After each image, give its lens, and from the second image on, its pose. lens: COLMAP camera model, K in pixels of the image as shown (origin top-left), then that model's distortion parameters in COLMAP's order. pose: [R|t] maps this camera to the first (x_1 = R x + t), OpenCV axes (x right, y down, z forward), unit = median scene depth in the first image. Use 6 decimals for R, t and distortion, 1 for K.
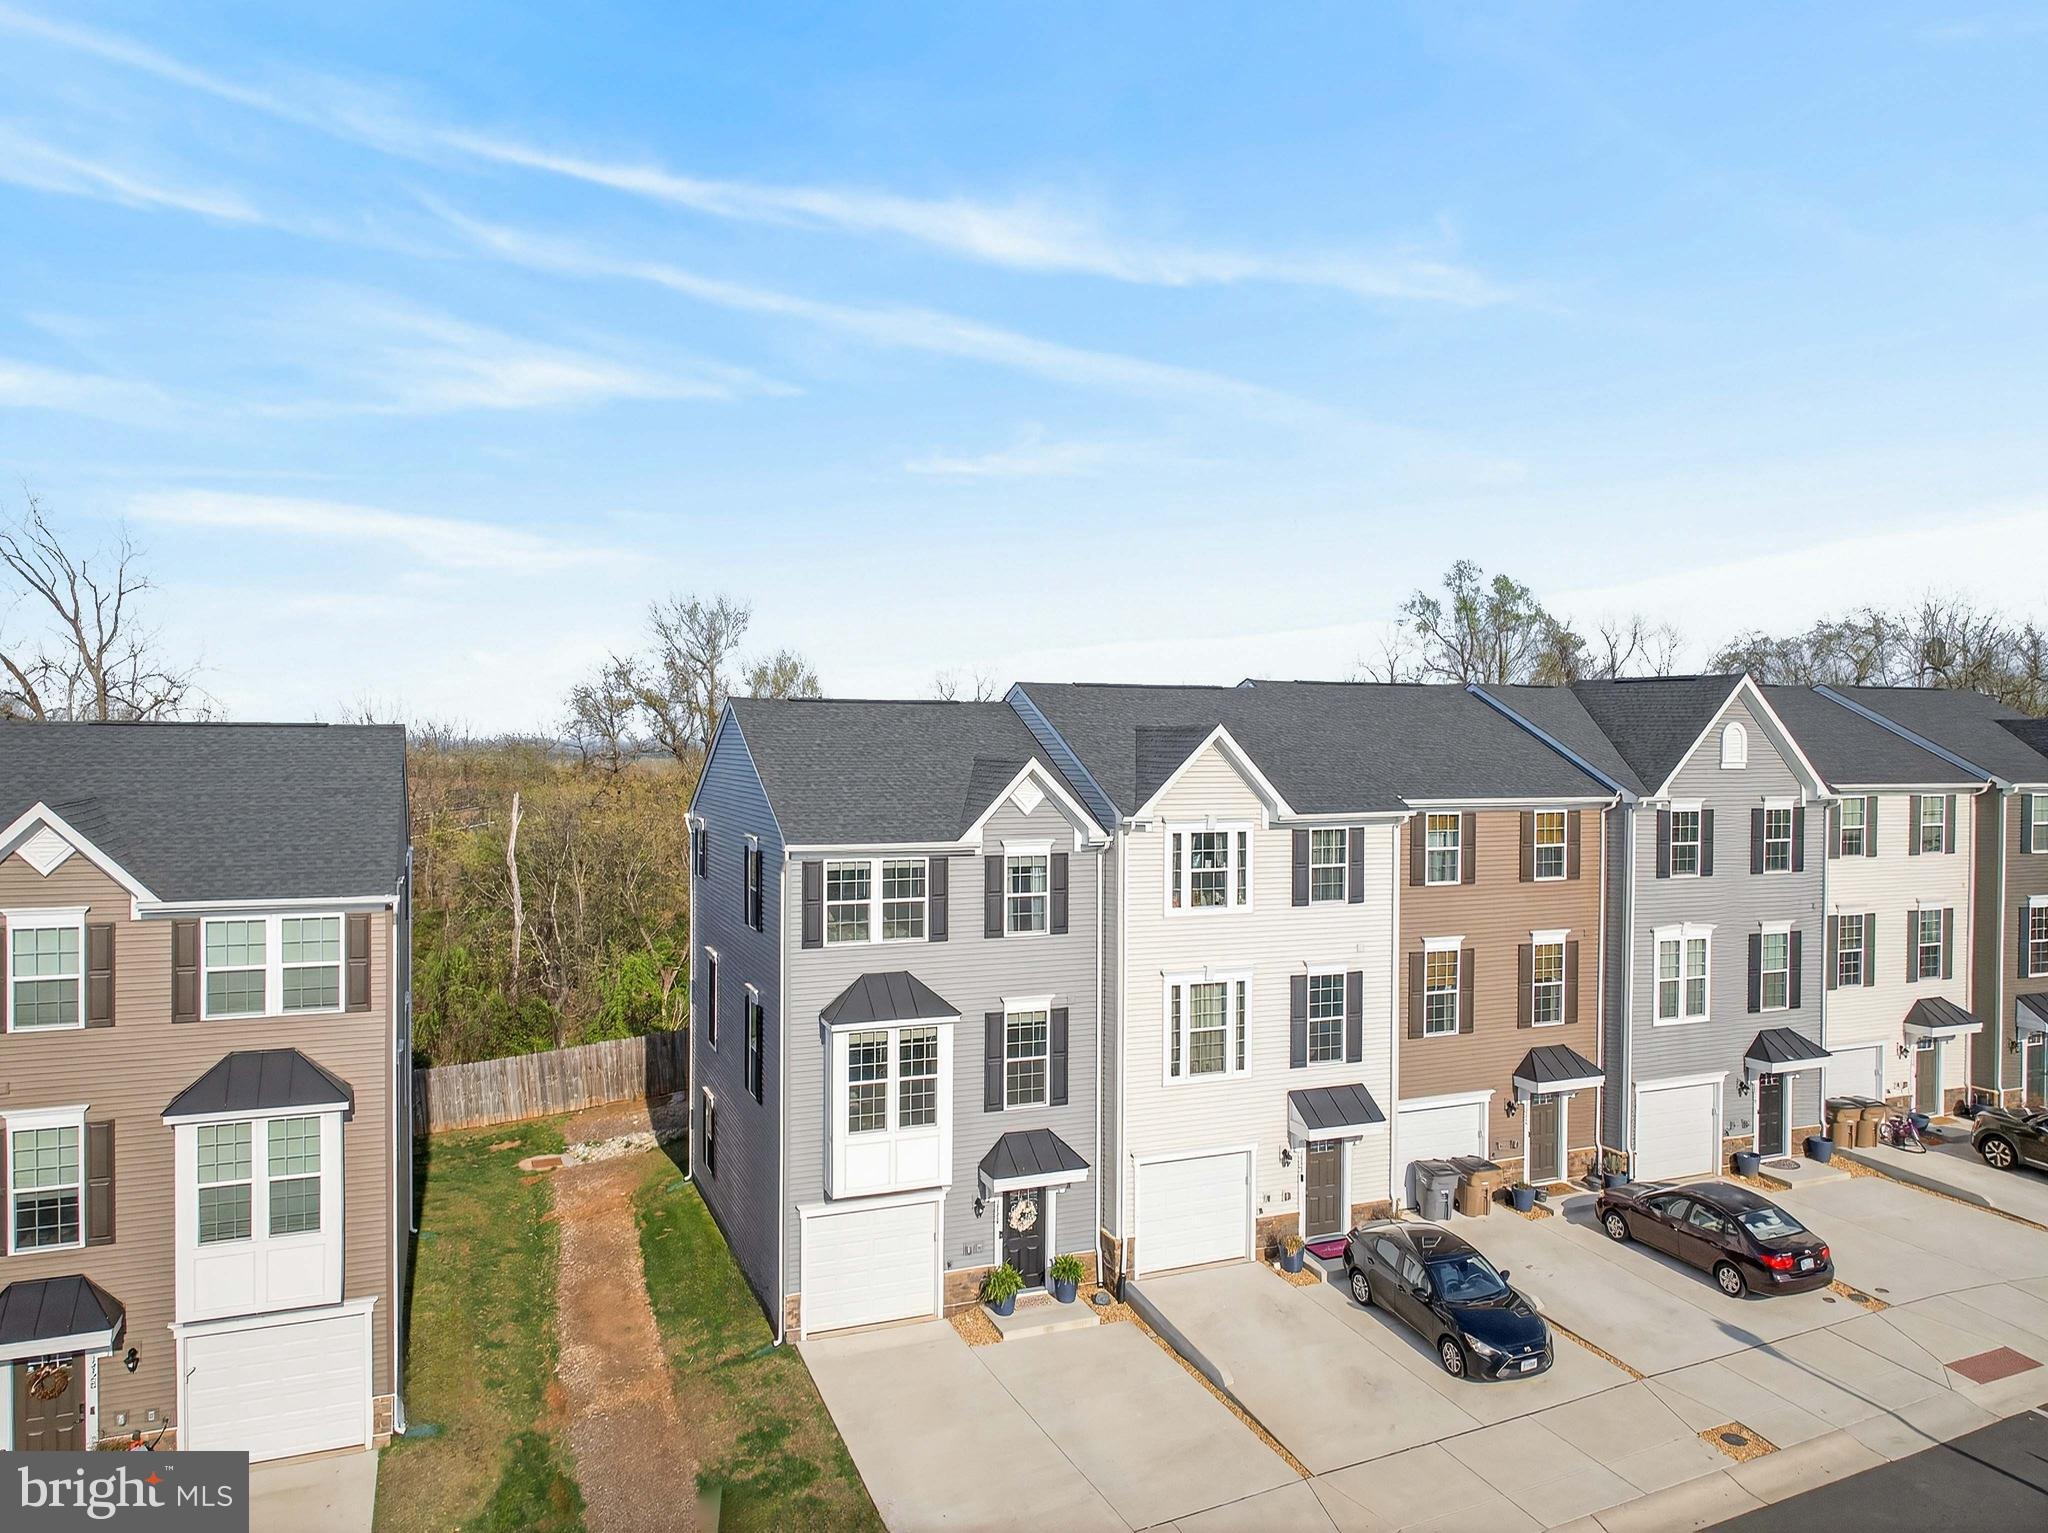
lens RADIAL K [[1339.0, 0, 1021.9], [0, 1339.0, 763.4], [0, 0, 1]] dist [-0.000680, 0.001769]
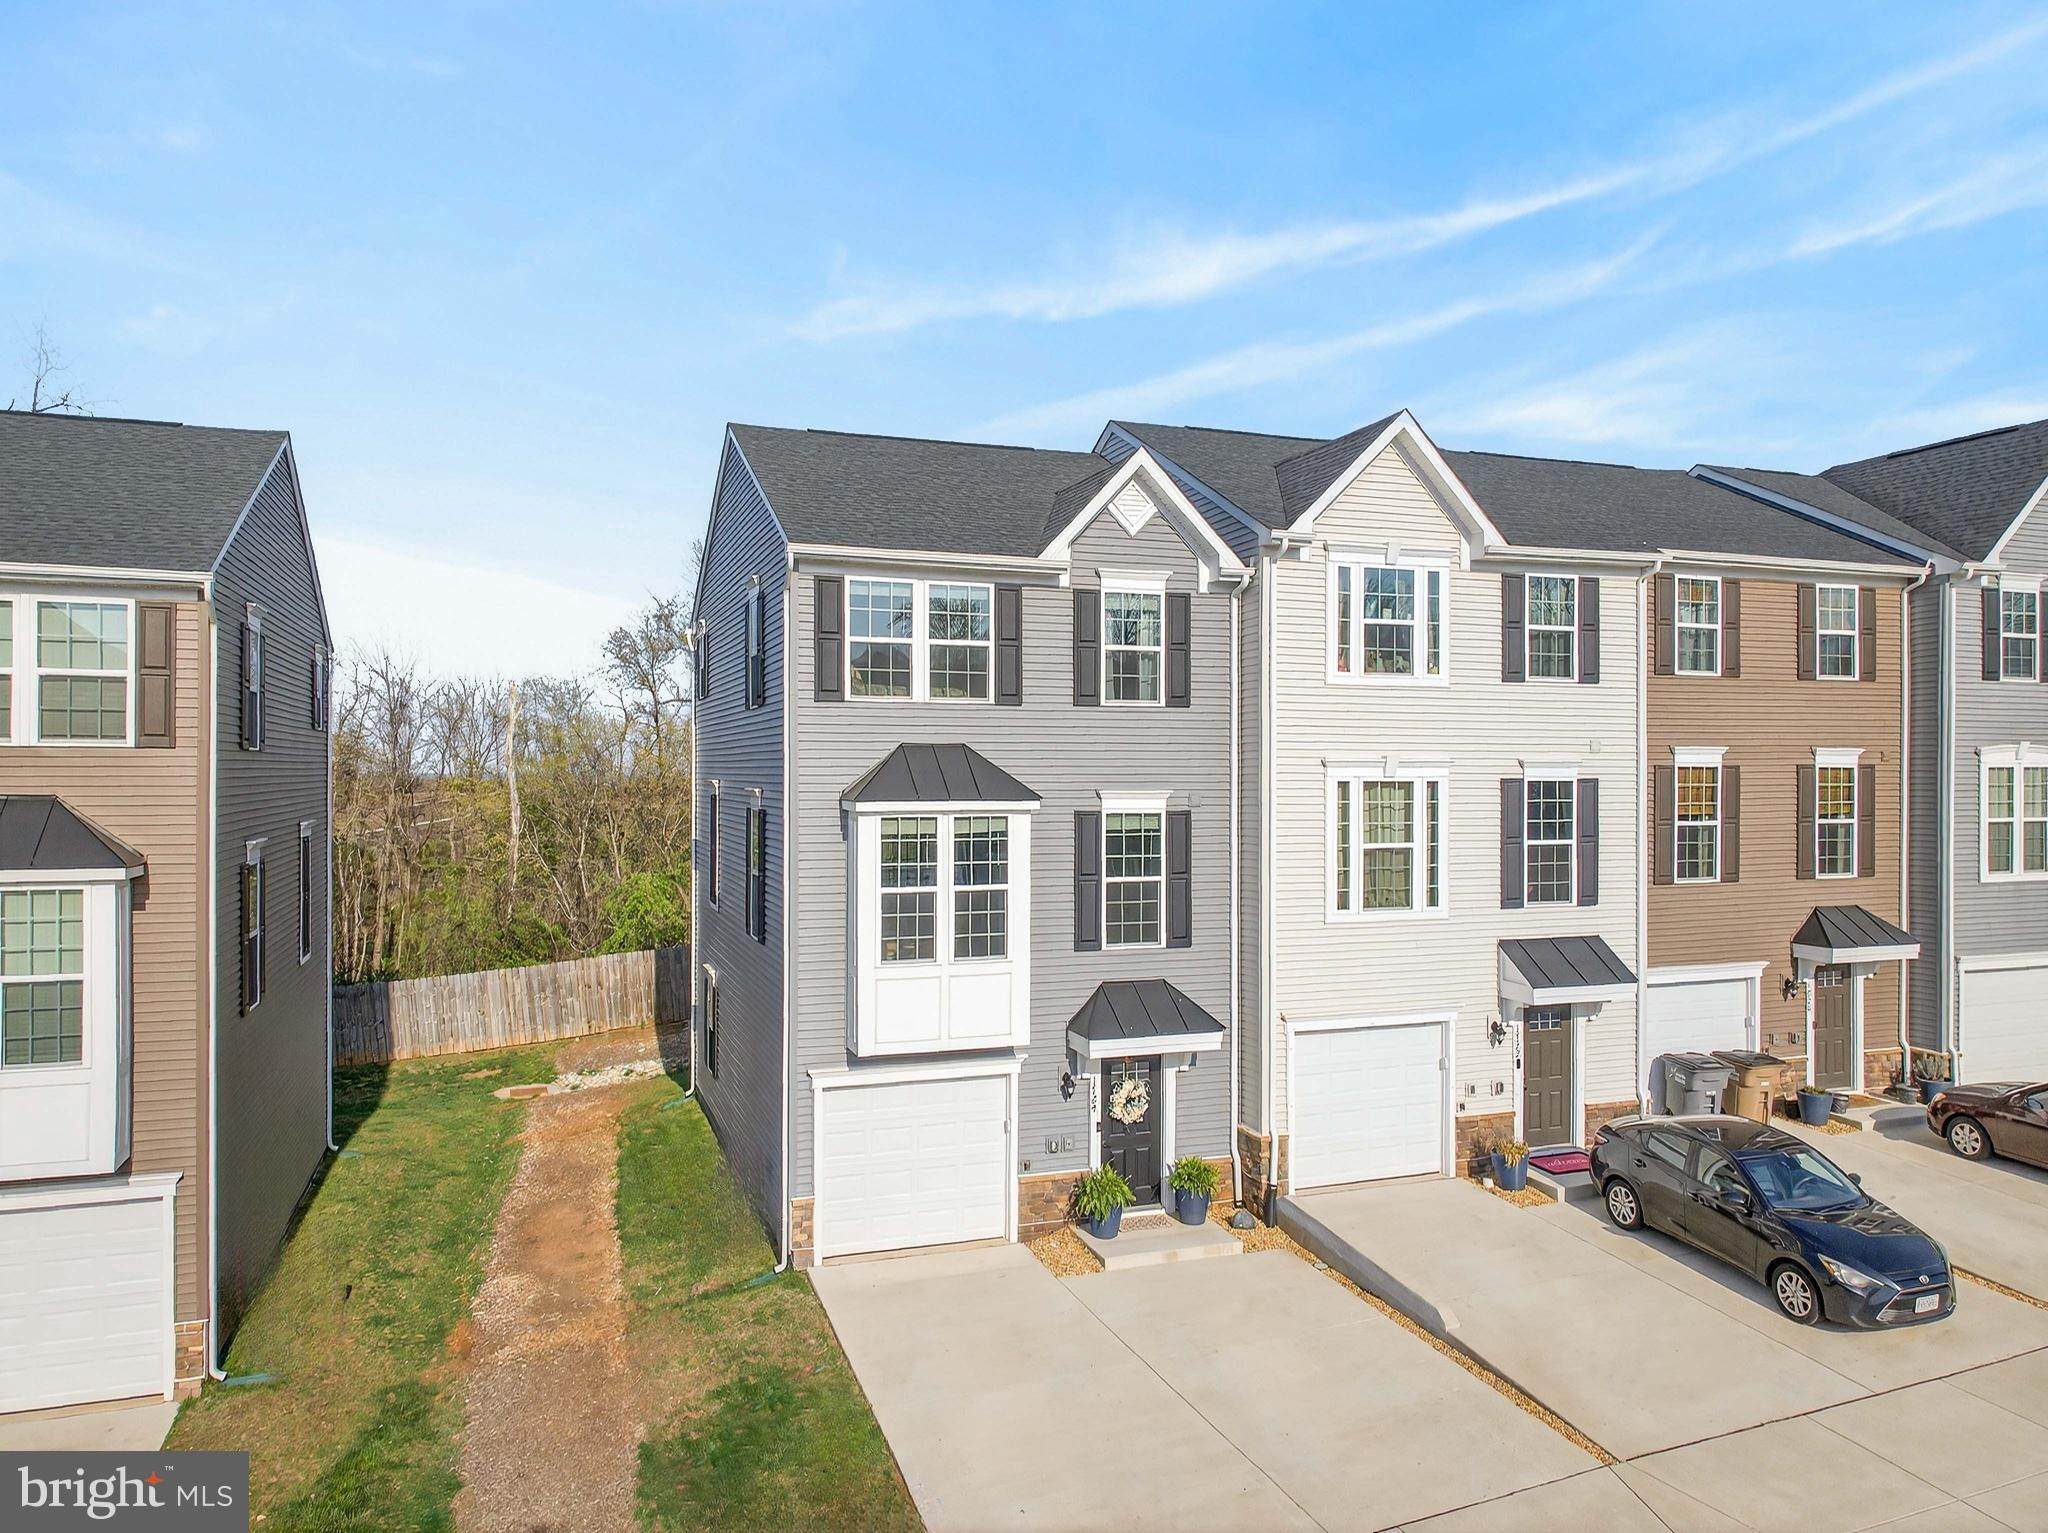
lens RADIAL K [[1339.0, 0, 1028.3], [0, 1339.0, 777.5], [0, 0, 1]] dist [-0.000680, 0.001769]
pose [[0.998946, -0.004431, -0.045681, -0.019628], [0.003631, 0.999839, -0.017584, 0.178055], [0.045751, 0.017399, 0.998801, 0.286735]]
